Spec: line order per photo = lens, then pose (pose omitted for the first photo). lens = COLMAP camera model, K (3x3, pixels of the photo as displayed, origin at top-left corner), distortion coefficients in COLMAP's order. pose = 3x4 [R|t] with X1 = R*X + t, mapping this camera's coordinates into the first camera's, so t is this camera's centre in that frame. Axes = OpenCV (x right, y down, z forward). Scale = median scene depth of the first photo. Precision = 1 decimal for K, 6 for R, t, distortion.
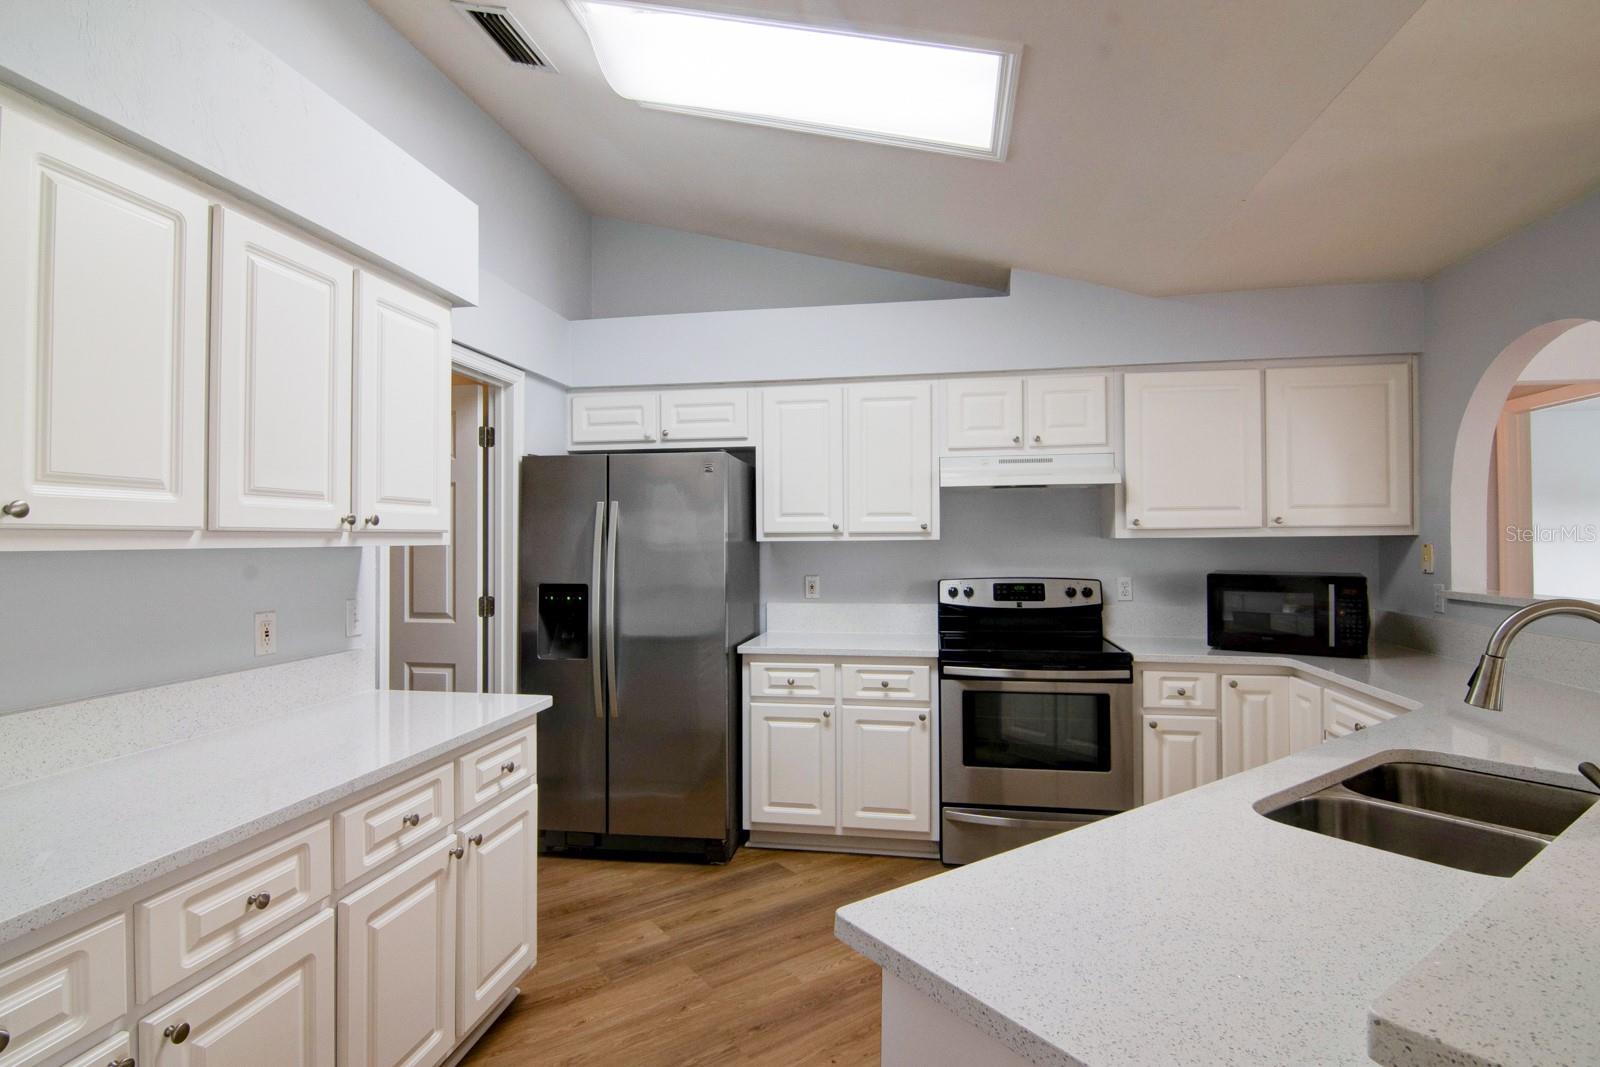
lens RADIAL K [[808.2, 0, 791.9], [0, 808.2, 533.5], [0, 0, 1]] dist [-0.003263, -0.013082]
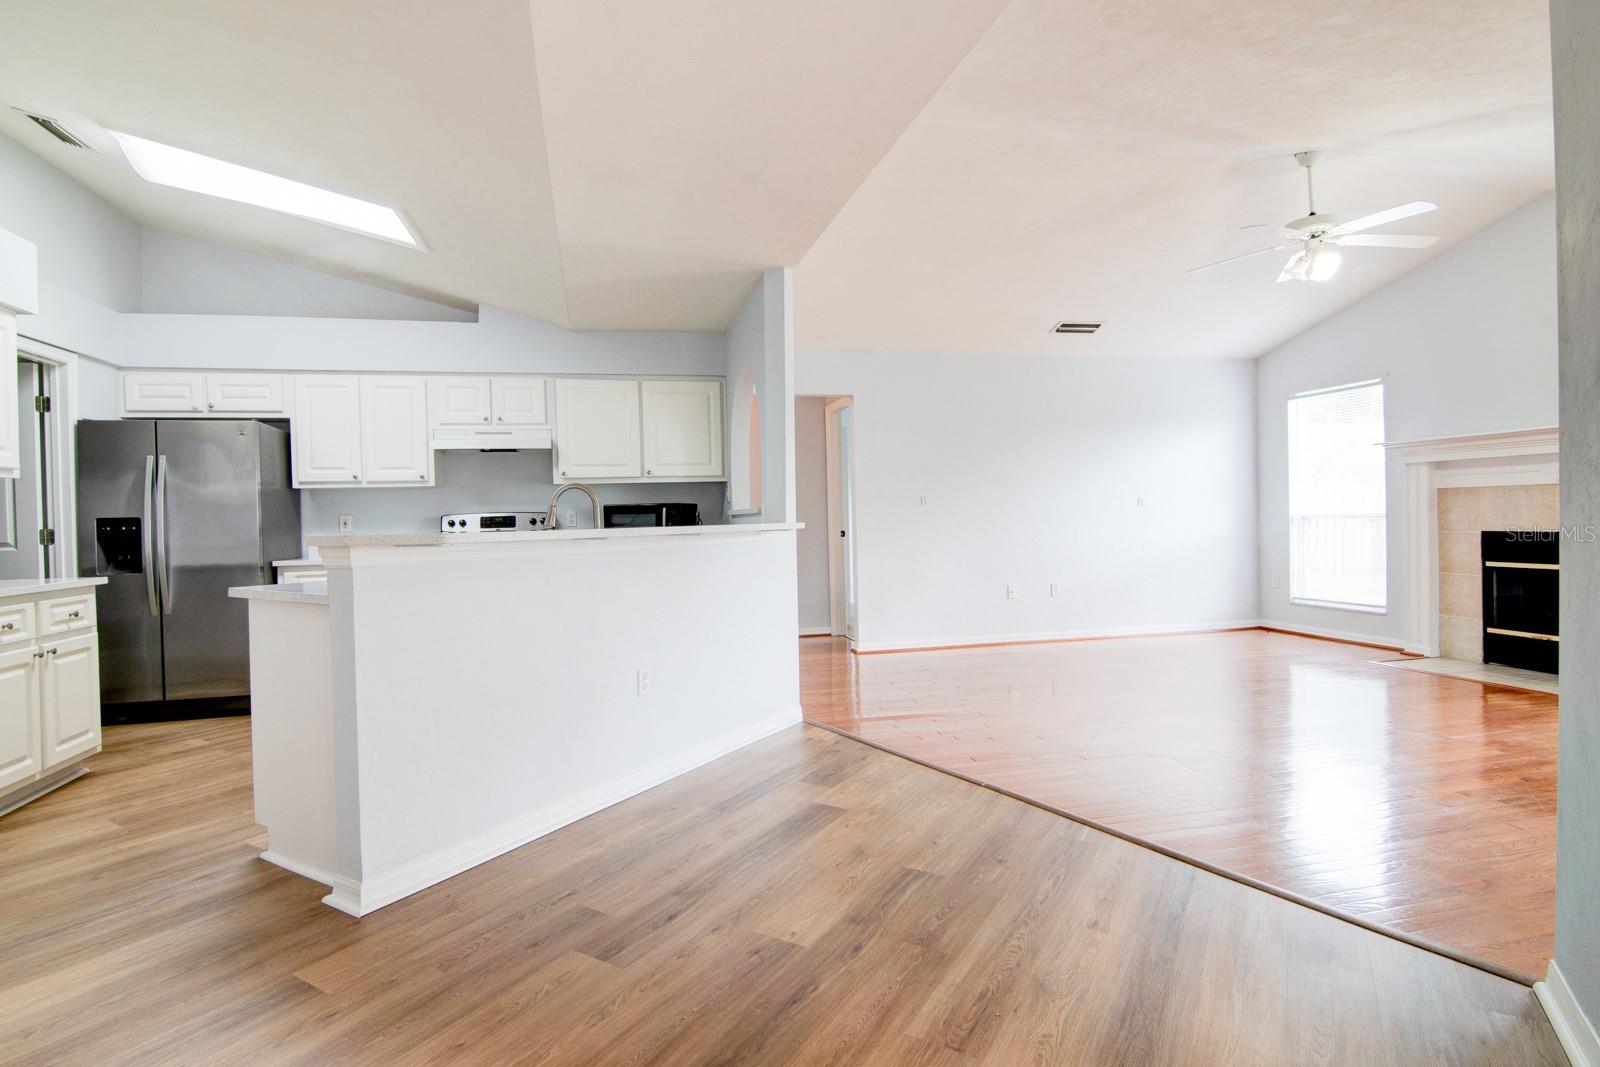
lens RADIAL K [[808.2, 0, 791.9], [0, 808.2, 533.5], [0, 0, 1]] dist [-0.003263, -0.013082]
pose [[0.917656, -0.022923, 0.396714, 0.202882], [0.014076, 0.999583, 0.025199, 0.069060], [-0.397126, -0.017540, 0.917596, -0.625363]]
